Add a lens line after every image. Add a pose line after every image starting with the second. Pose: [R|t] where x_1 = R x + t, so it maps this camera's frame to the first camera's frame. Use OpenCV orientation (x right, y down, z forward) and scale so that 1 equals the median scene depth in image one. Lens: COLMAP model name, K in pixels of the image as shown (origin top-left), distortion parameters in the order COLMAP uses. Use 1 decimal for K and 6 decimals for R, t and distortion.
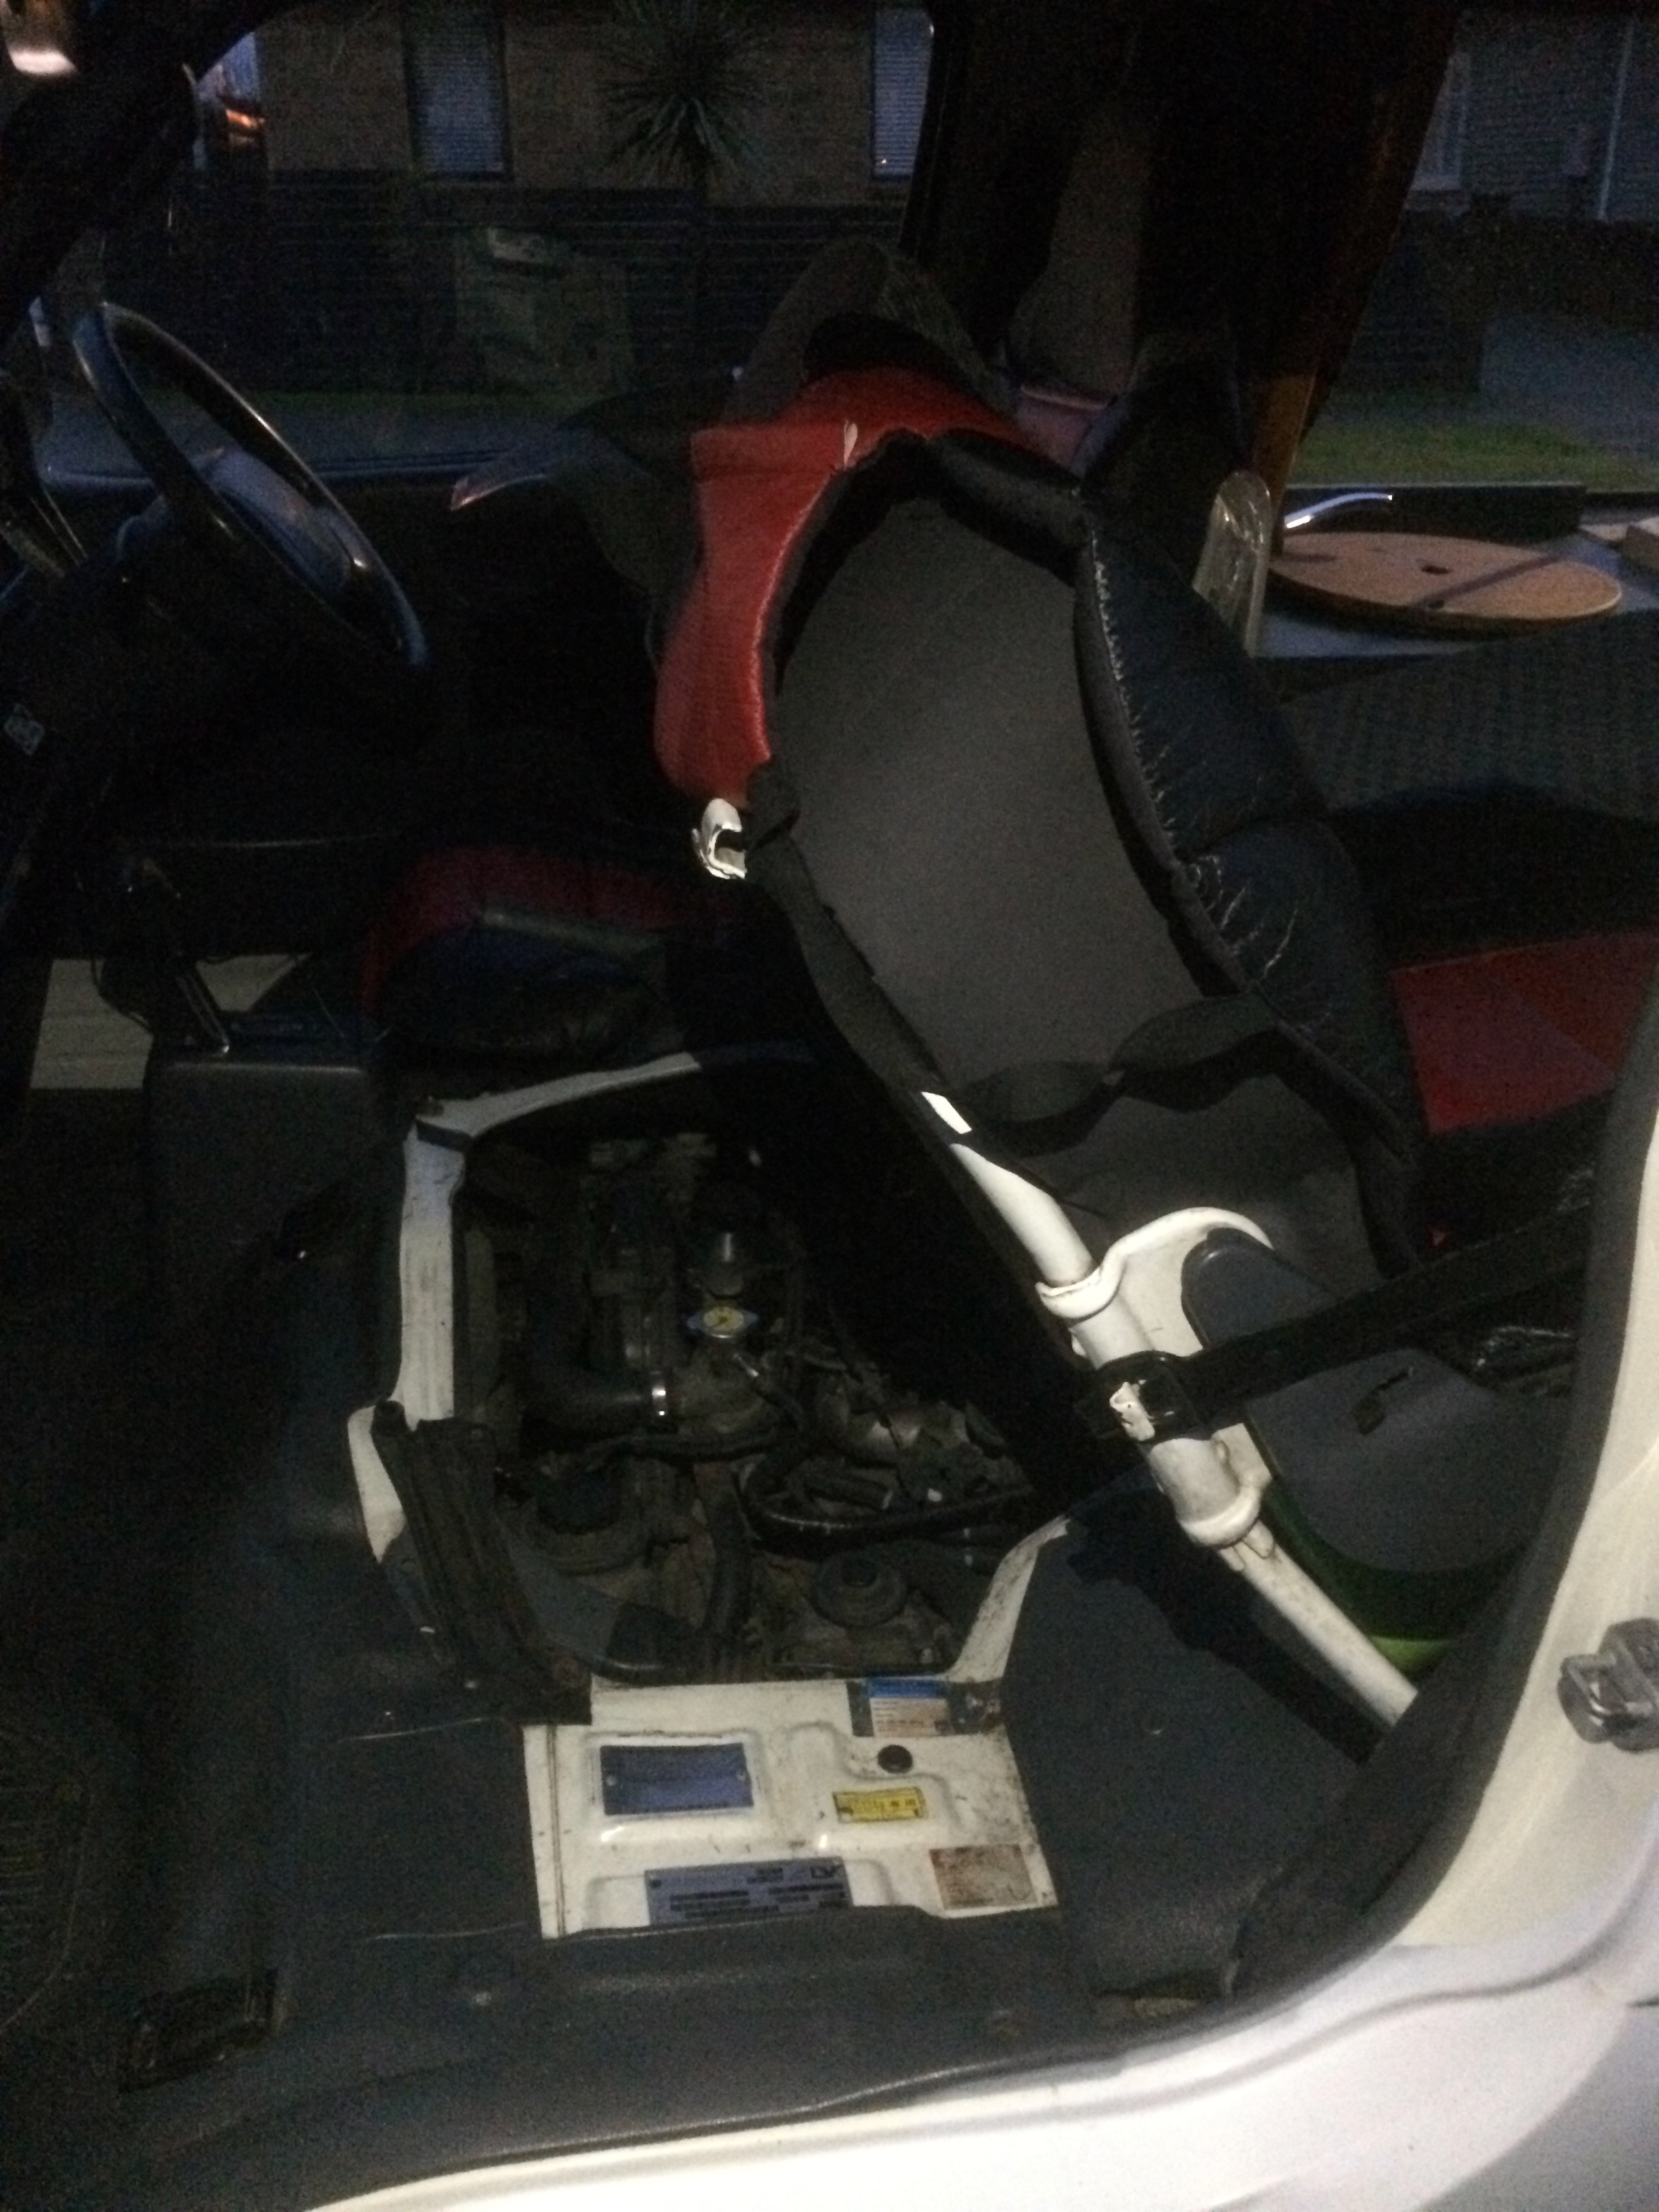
lens RADIAL K [[1848.3, 0, 829.5], [0, 1848.3, 1106.0], [0, 0, 1]] dist [0.088018, -0.176770]
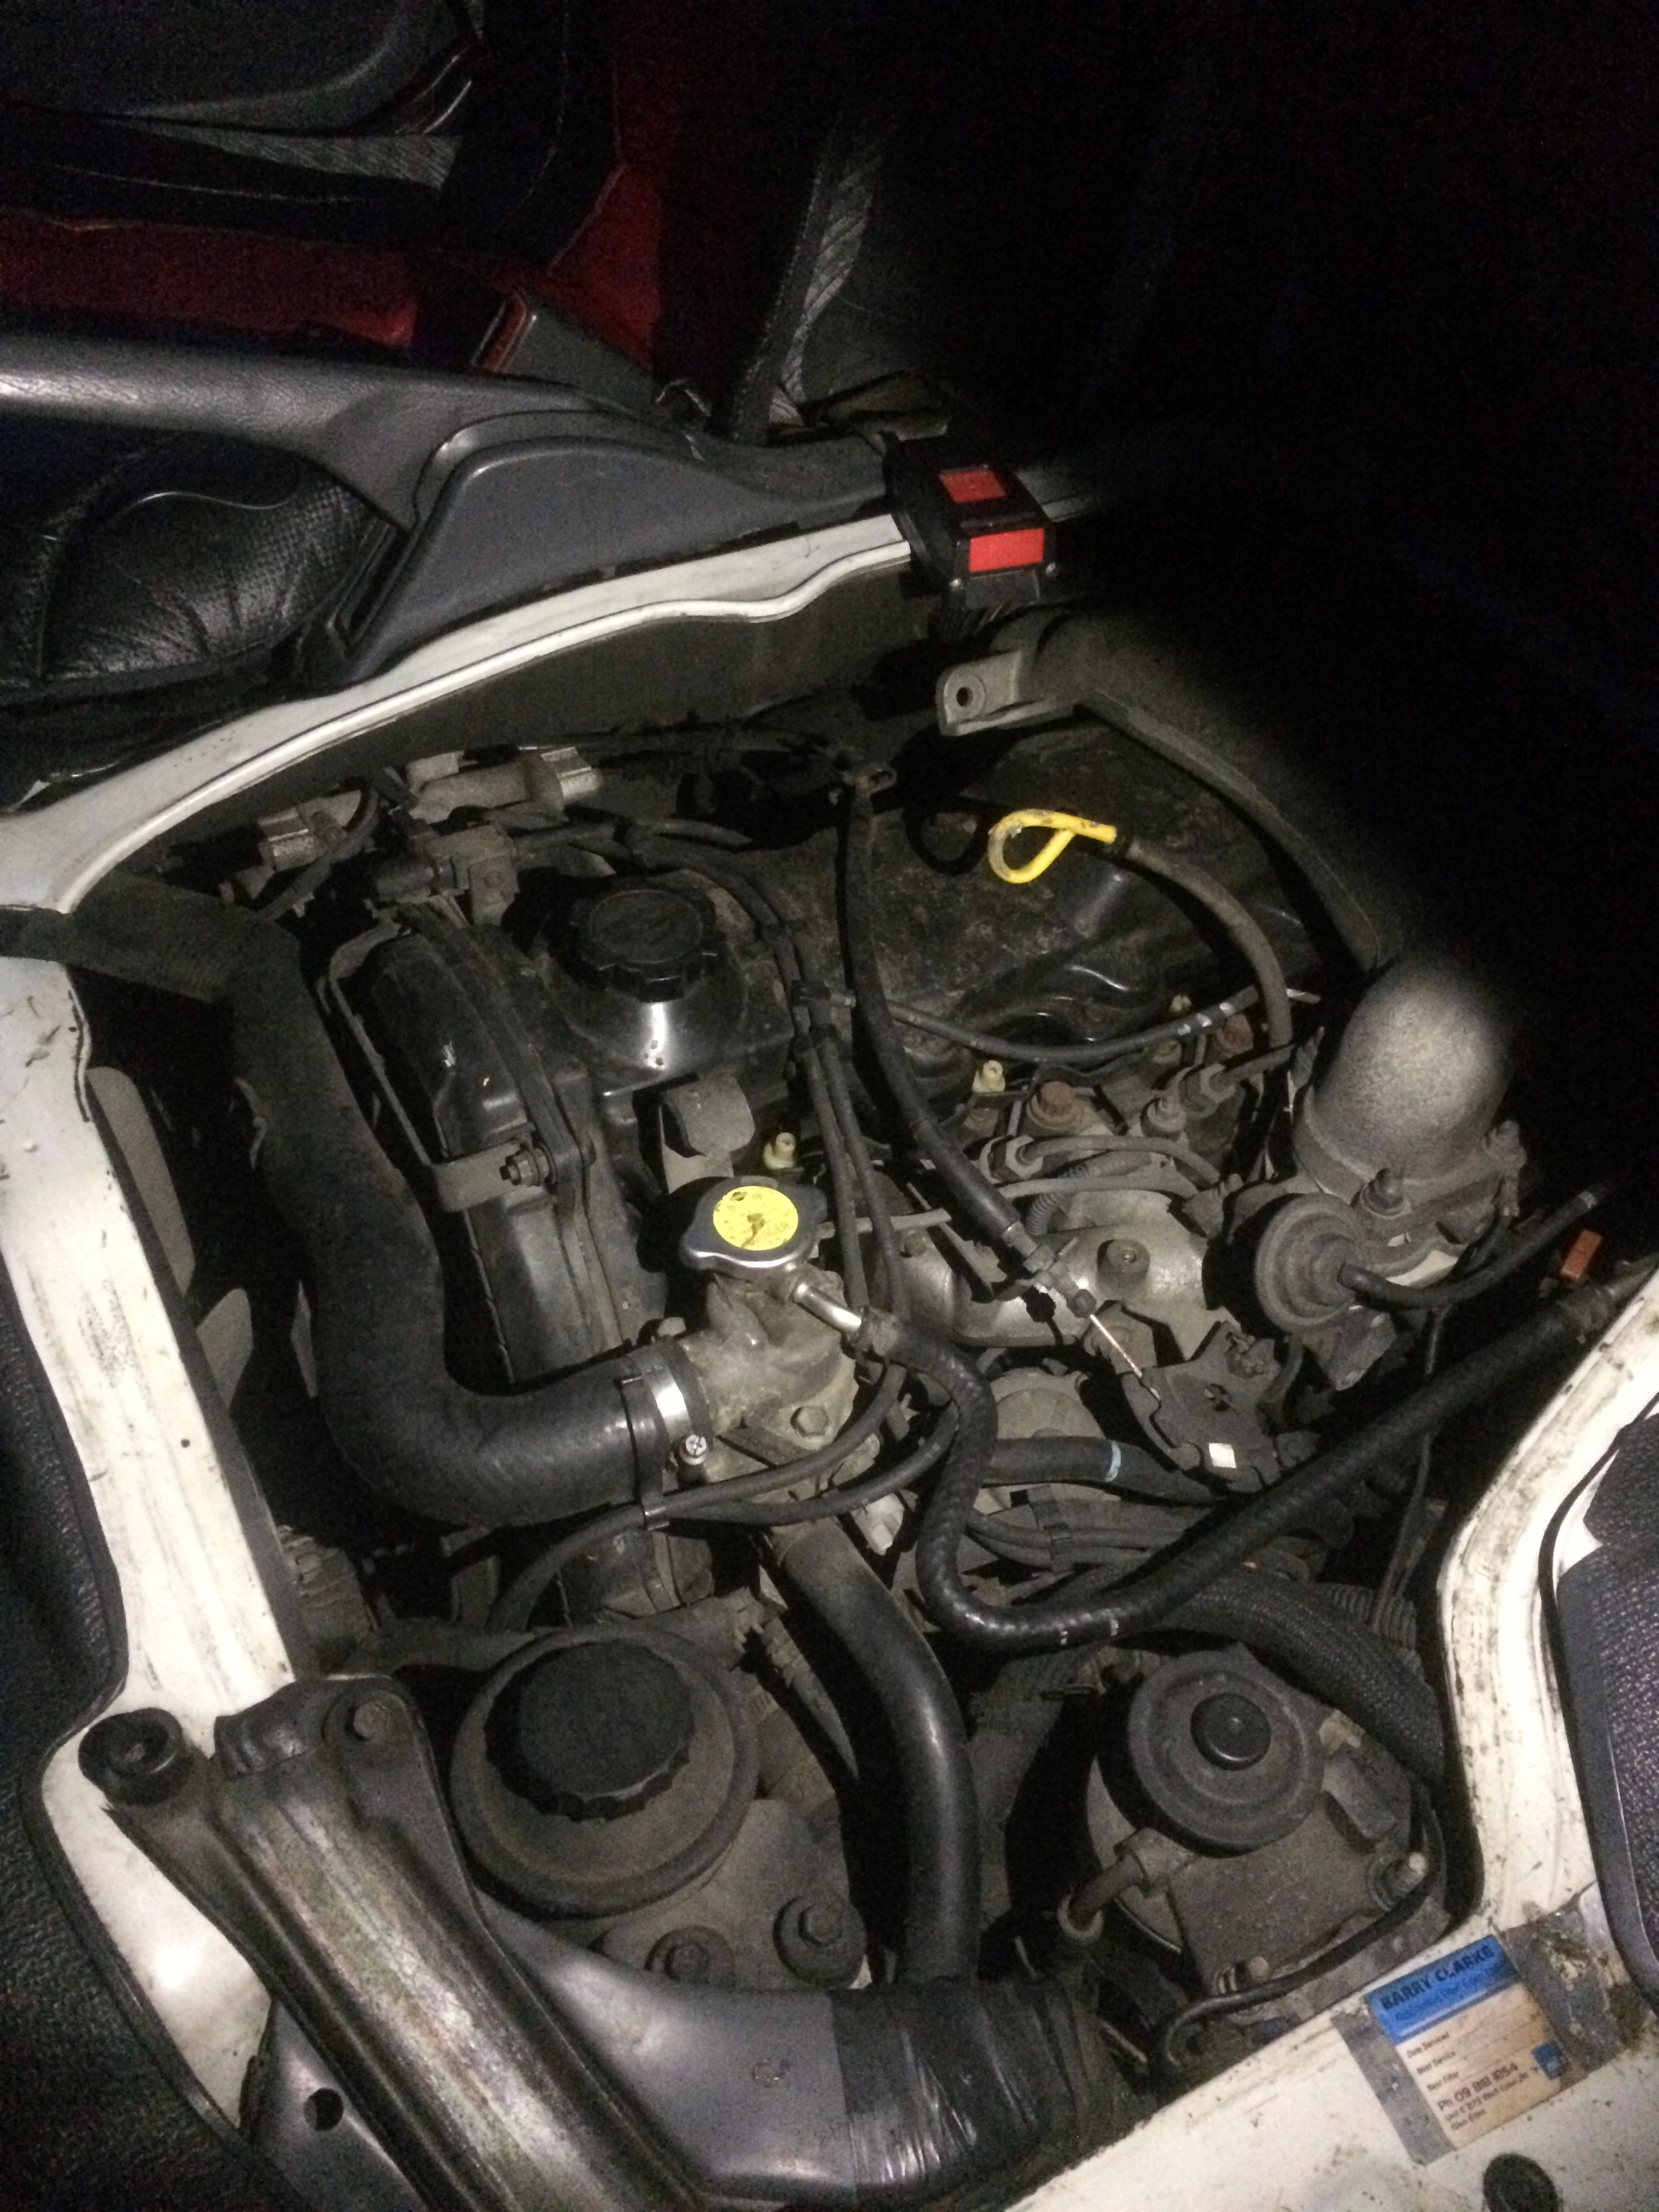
lens RADIAL K [[1848.3, 0, 829.5], [0, 1848.3, 1106.0], [0, 0, 1]] dist [0.088018, -0.176770]
pose [[0.946683, -0.222052, 0.233419, -0.159387], [0.135971, 0.932223, 0.335368, -0.077745], [-0.292068, -0.285749, 0.912712, 0.626354]]
